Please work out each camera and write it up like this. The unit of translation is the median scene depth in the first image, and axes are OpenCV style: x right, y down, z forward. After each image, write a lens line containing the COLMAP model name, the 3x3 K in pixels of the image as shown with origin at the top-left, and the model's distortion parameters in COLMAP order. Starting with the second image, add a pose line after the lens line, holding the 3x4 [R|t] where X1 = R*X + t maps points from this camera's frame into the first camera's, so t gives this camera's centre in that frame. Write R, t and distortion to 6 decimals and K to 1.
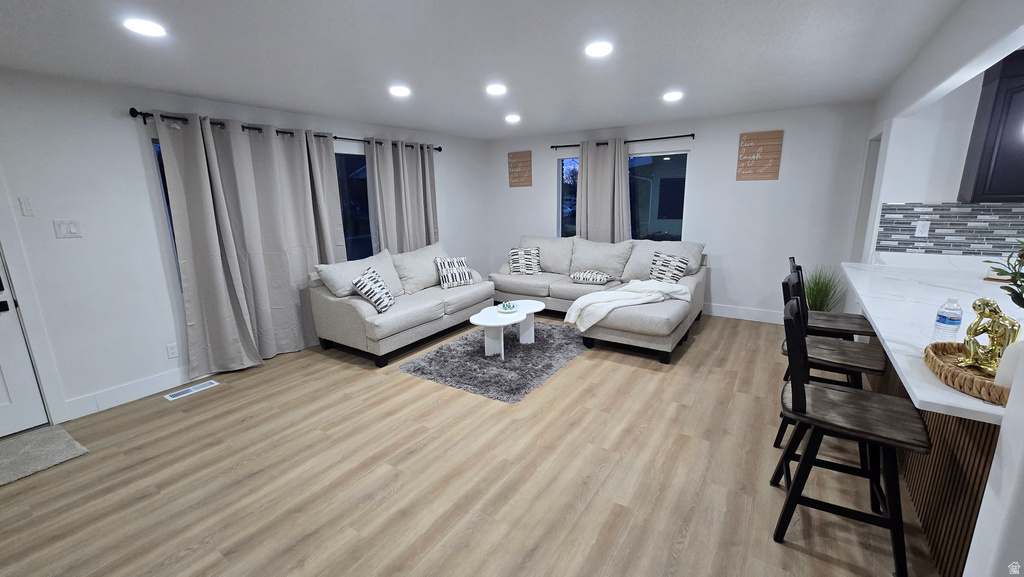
lens RADIAL K [[416.8, 0, 510.3], [0, 416.8, 287.0], [0, 0, 1]] dist [-0.002863, 0.000459]
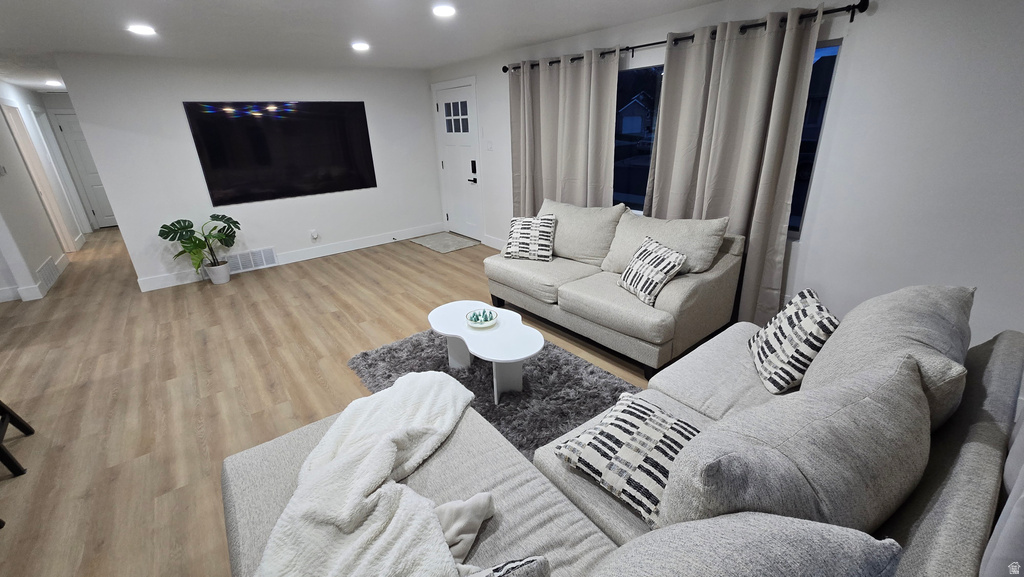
lens RADIAL K [[416.8, 0, 514.4], [0, 416.8, 284.2], [0, 0, 1]] dist [-0.002863, 0.000459]
pose [[-0.295896, 0.368781, -0.881162, 0.809258], [-0.171791, 0.886884, 0.428864, -0.435638], [0.939645, 0.278275, -0.199072, 1.769255]]
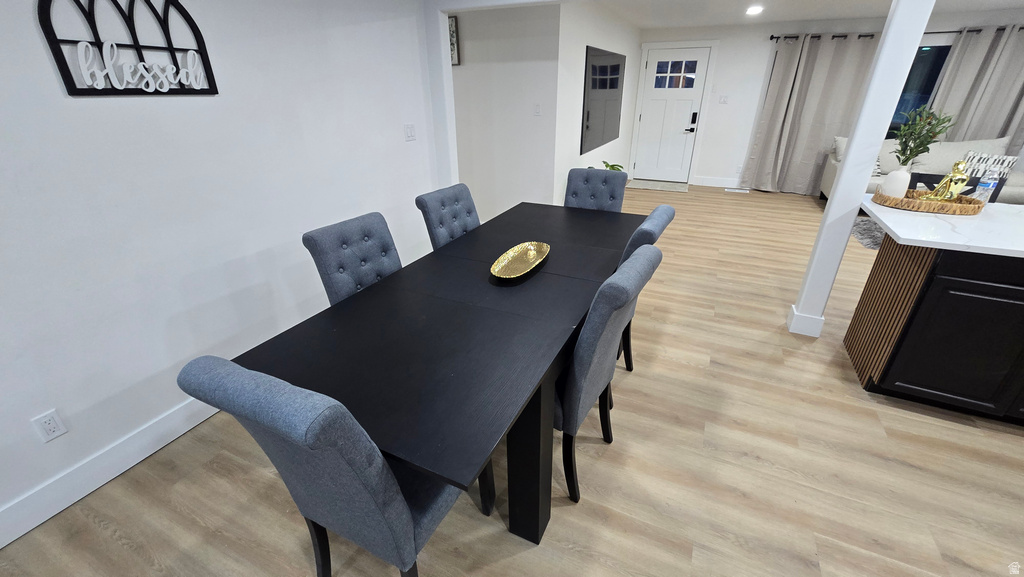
lens RADIAL K [[416.8, 0, 508.2], [0, 416.8, 285.0], [0, 0, 1]] dist [-0.002863, 0.000459]
pose [[0.142931, 0.442553, -0.885278, 1.317187], [-0.210809, 0.887550, 0.409652, 0.082806], [0.967021, 0.128072, 0.220153, -0.542445]]
